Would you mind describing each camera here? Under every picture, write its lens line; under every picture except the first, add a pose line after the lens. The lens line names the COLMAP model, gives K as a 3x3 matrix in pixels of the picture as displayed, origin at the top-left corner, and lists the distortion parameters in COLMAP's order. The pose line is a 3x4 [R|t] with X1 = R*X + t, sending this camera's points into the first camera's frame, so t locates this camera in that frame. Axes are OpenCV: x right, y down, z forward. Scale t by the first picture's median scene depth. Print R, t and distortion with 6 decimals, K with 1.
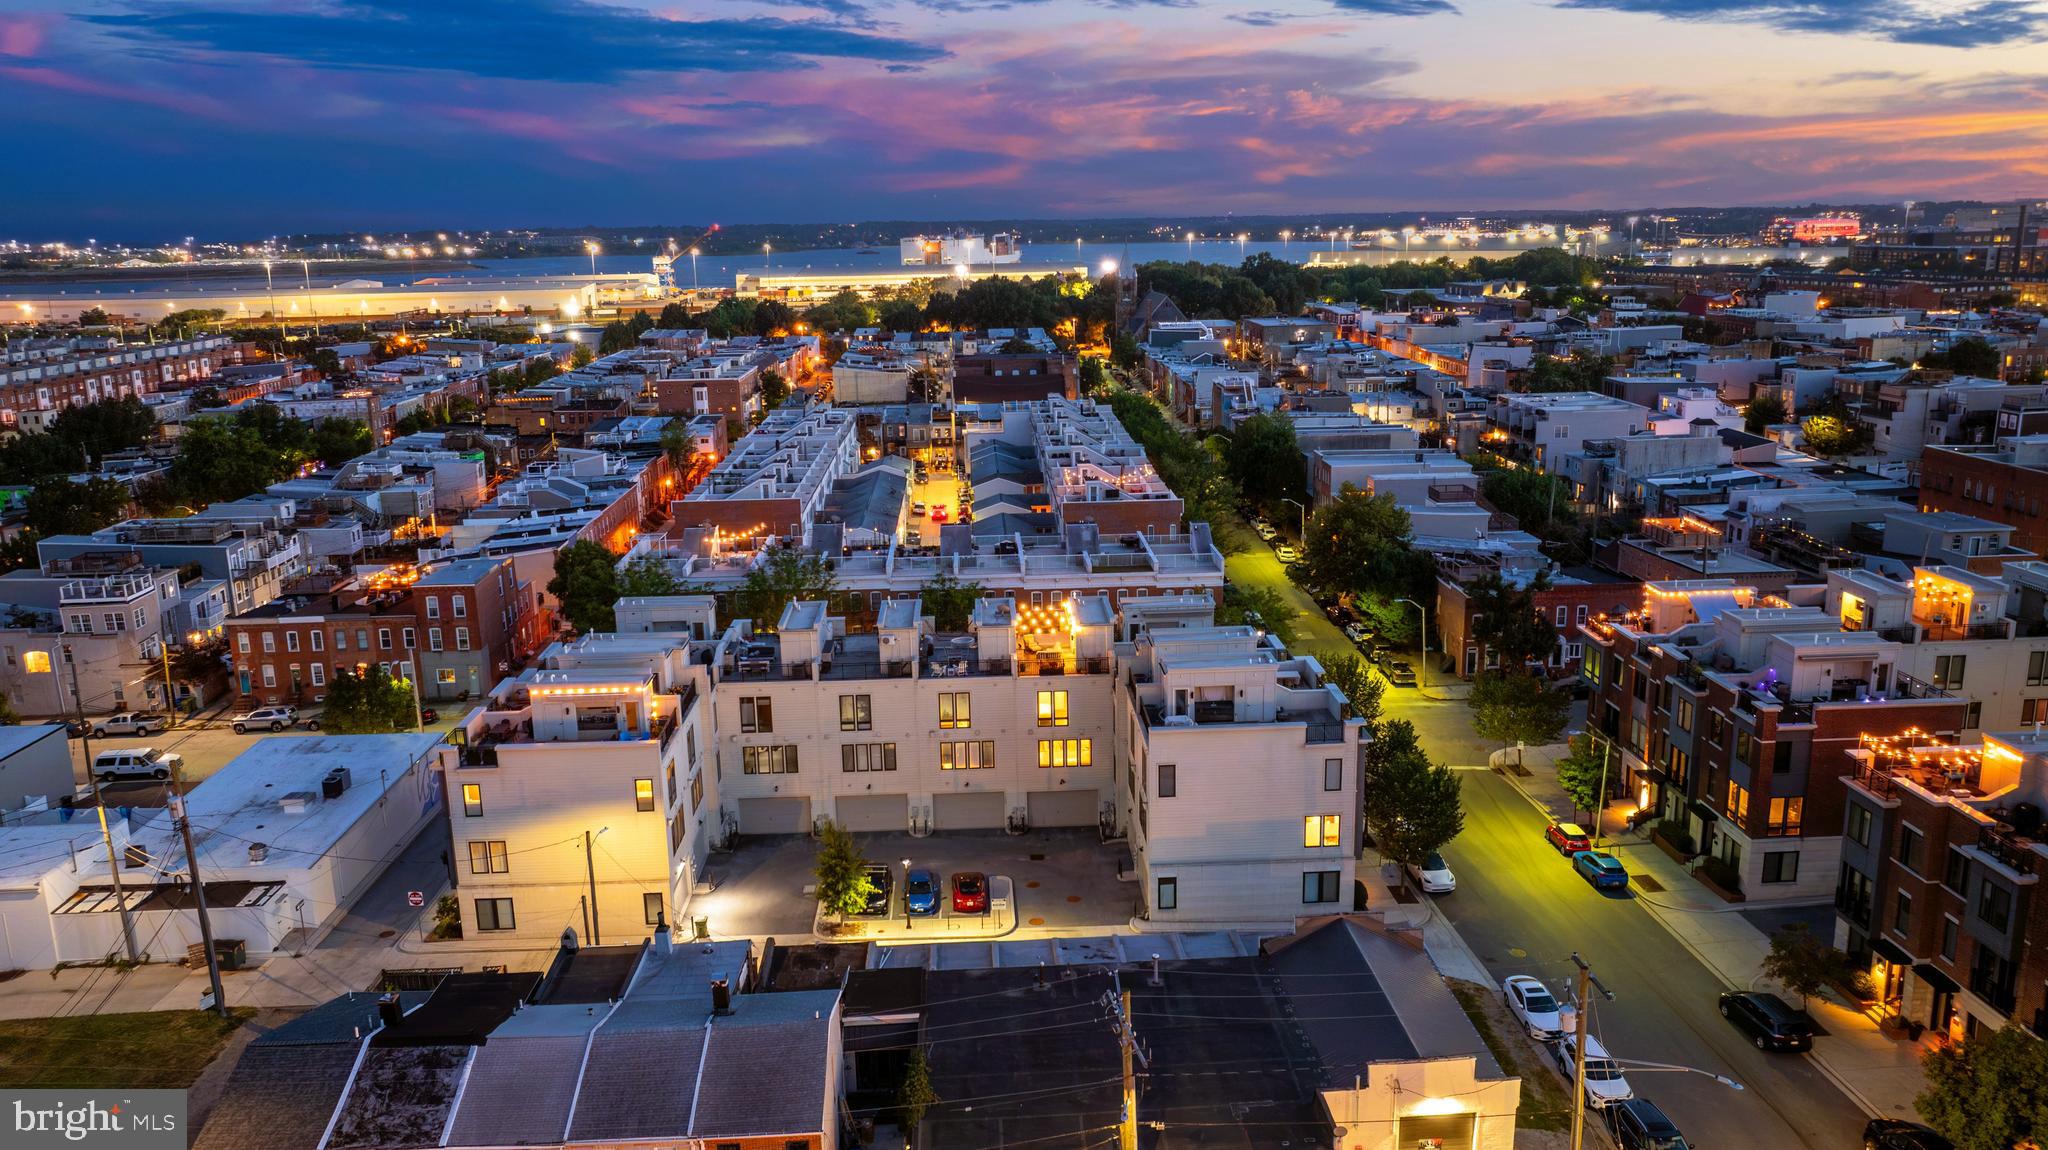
lens RADIAL K [[1460.0, 0, 1049.5], [0, 1460.0, 571.5], [0, 0, 1]] dist [-0.023512, 0.006368]
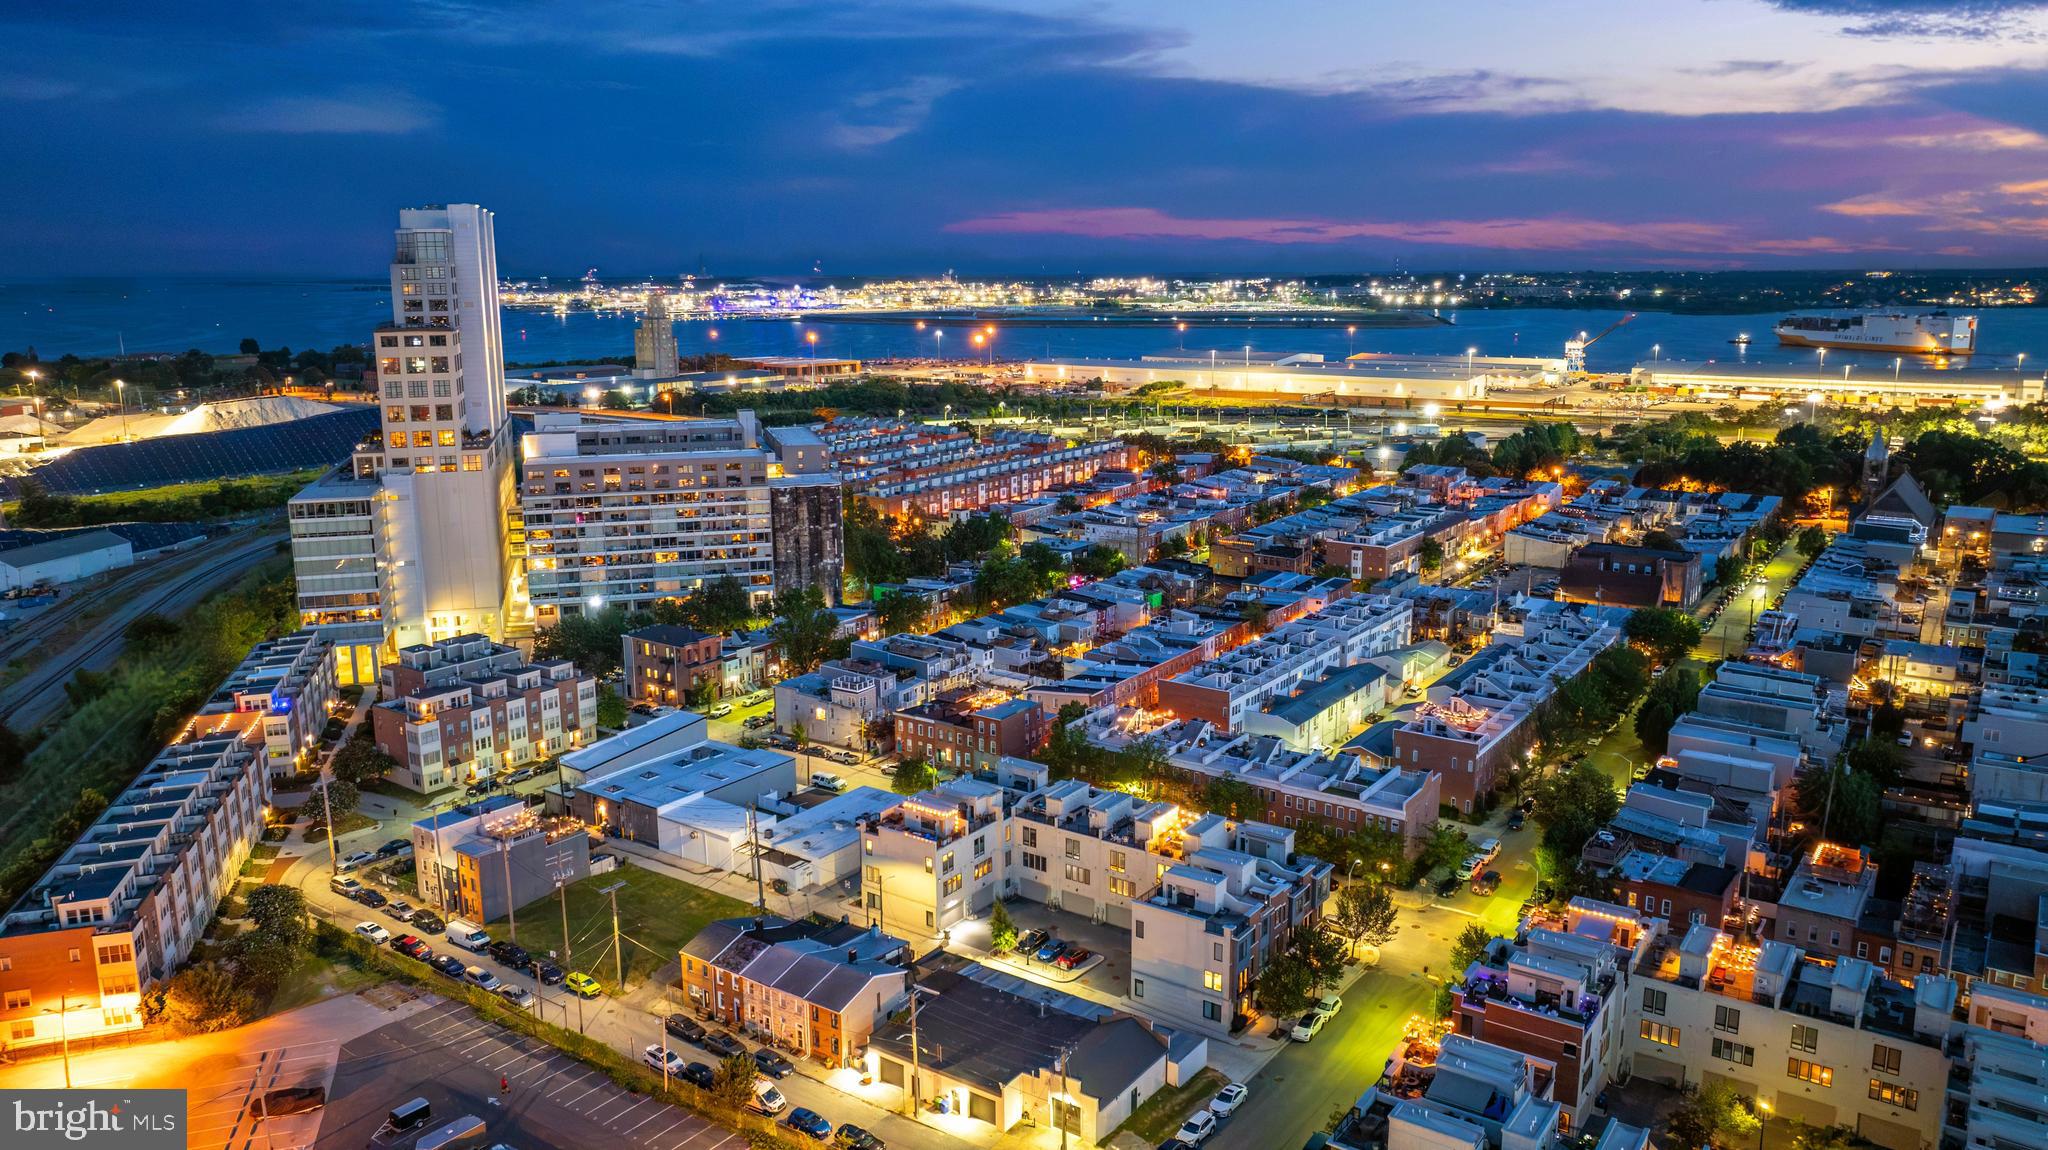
lens RADIAL K [[1460.0, 0, 1049.5], [0, 1460.0, 571.5], [0, 0, 1]] dist [-0.023512, 0.006368]
pose [[0.787572, 0.138706, -0.600410, 0.904549], [-0.150054, 0.988177, 0.031457, -0.304439], [0.597674, 0.065319, 0.799074, -0.522151]]
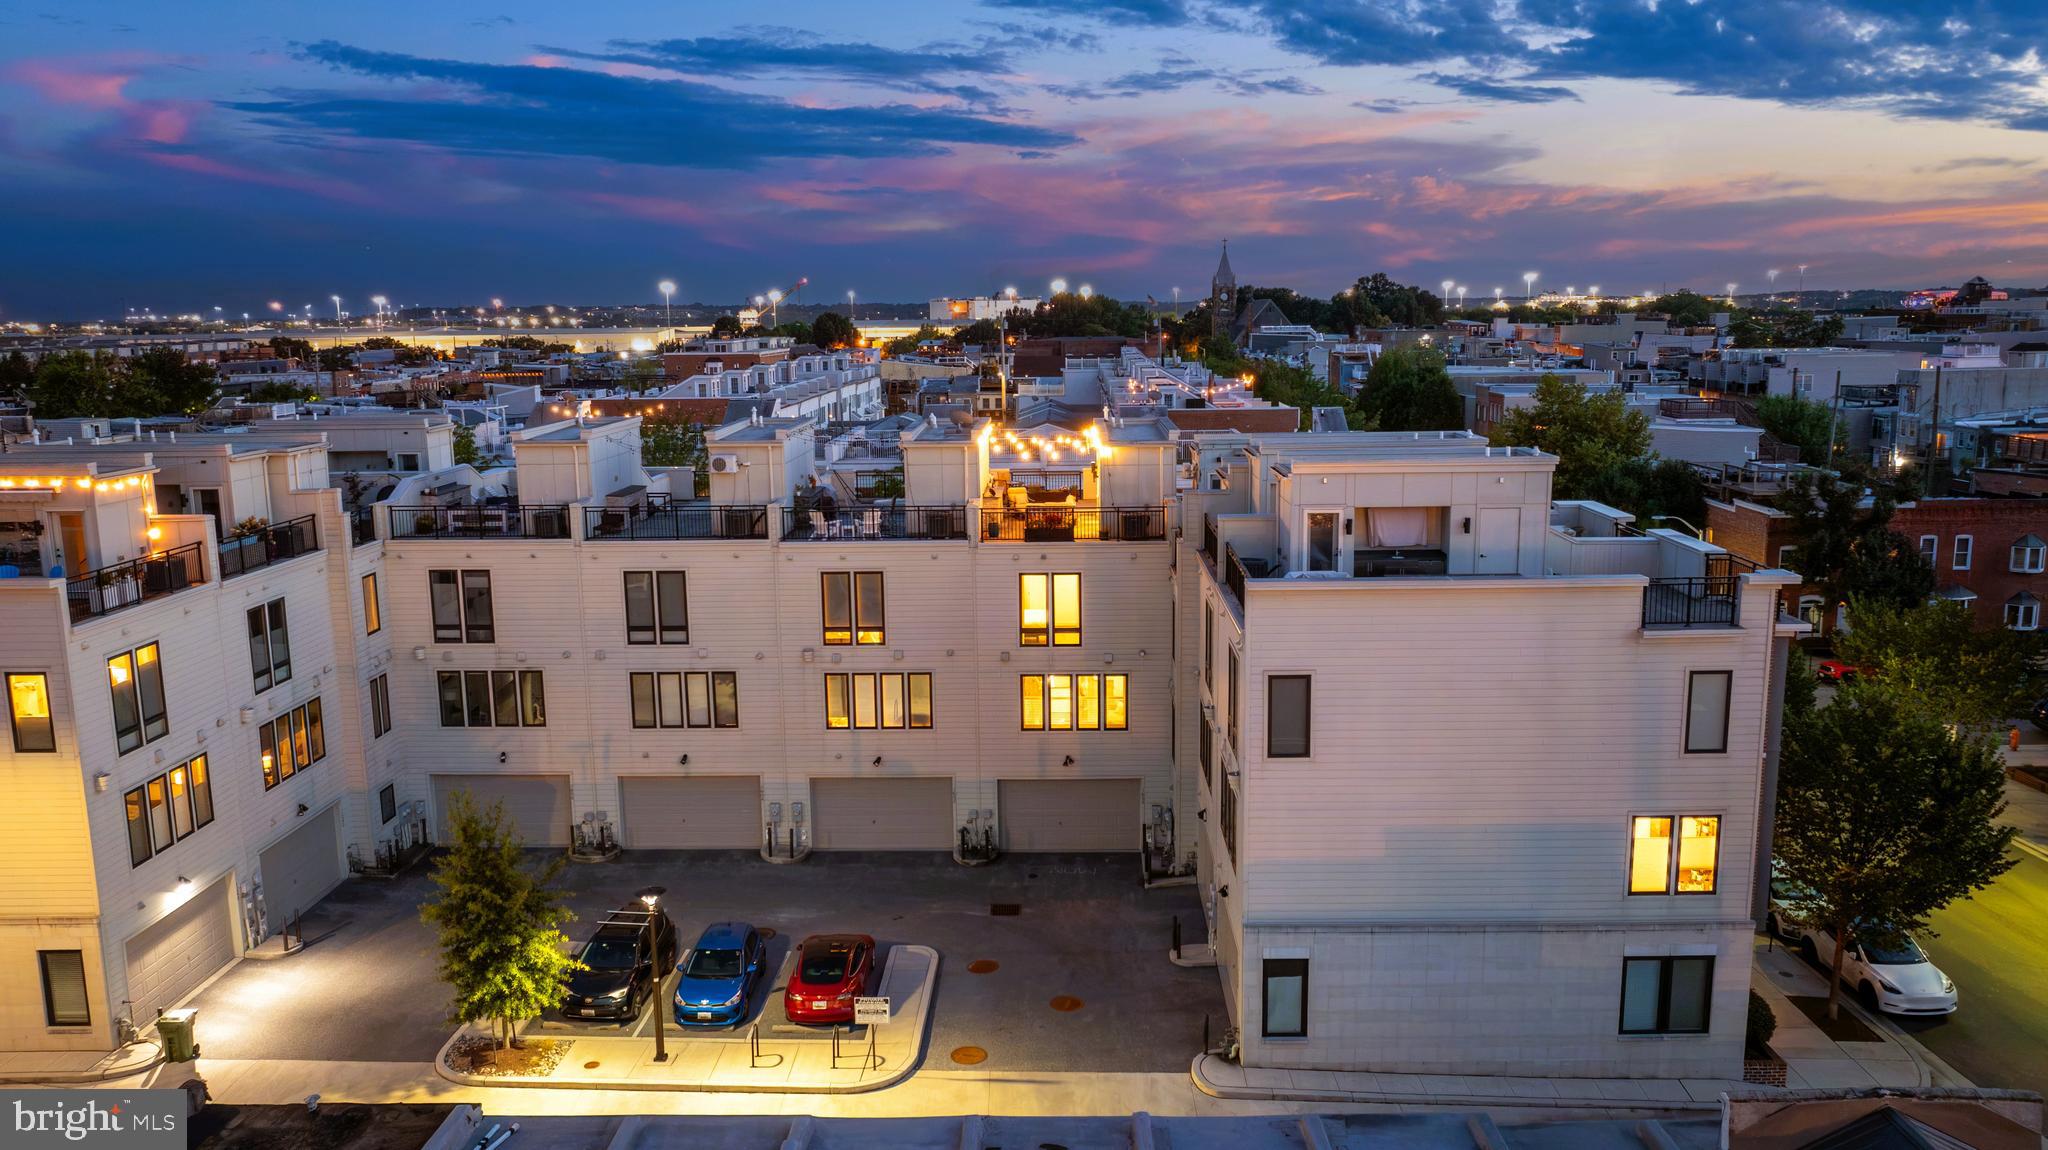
lens RADIAL K [[1460.0, 0, 1049.5], [0, 1460.0, 571.5], [0, 0, 1]] dist [-0.023512, 0.006368]
pose [[0.997677, 0.017748, -0.065771, 0.034364], [-0.021498, 0.998156, -0.056761, 0.109272], [0.064643, 0.058043, 0.996219, 0.505453]]
